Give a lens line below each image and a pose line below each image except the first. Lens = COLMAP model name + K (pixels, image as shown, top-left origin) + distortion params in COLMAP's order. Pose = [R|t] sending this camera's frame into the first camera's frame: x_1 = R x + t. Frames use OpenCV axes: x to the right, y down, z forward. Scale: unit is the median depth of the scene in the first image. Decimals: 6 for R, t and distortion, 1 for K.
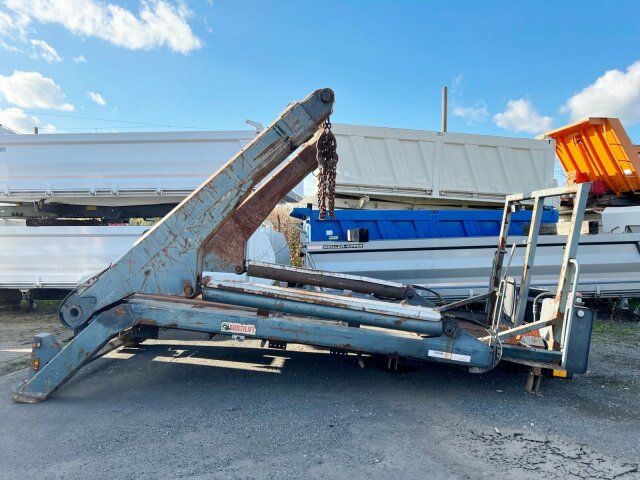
lens RADIAL K [[475.0, 0, 324.0], [0, 475.0, 239.3], [0, 0, 1]] dist [0.072395, -0.082490]
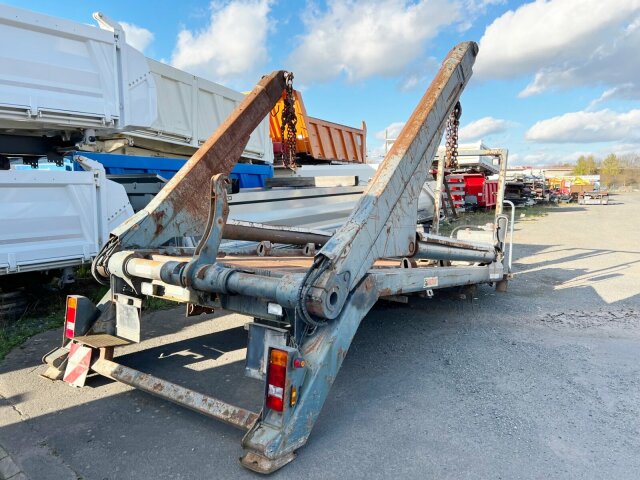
lens RADIAL K [[475.0, 0, 324.0], [0, 475.0, 239.3], [0, 0, 1]] dist [0.072395, -0.082490]
pose [[0.559916, -0.091068, 0.823529, -0.705863], [0.013126, 0.994792, 0.101082, 0.003221], [-0.828445, -0.045788, 0.558195, 0.433423]]
